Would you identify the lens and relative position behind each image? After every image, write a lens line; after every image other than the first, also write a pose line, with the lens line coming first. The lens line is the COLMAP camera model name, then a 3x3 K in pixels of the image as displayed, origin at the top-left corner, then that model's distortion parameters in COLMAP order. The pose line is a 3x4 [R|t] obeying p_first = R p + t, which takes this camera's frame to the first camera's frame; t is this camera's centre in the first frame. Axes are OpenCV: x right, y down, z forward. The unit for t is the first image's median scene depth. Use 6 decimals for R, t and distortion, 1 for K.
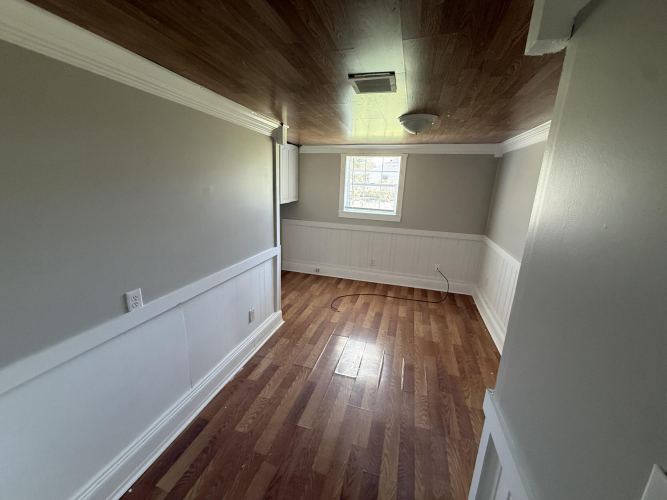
lens RADIAL K [[265.6, 0, 333.6], [0, 265.6, 247.2], [0, 0, 1]] dist [0.002050, 0.000343]
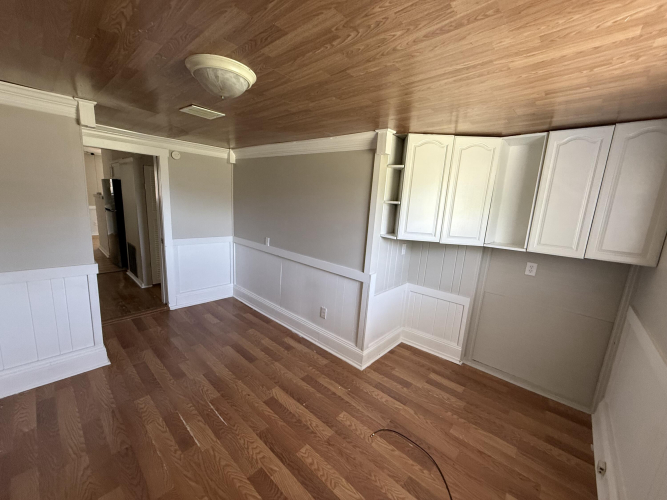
lens RADIAL K [[265.6, 0, 333.0], [0, 265.6, 251.5], [0, 0, 1]] dist [0.002050, 0.000343]
pose [[-0.429154, 0.104078, -0.897215, 0.579222], [-0.292546, 0.923777, 0.247089, -0.242348], [0.854543, 0.368516, -0.365995, 1.173450]]
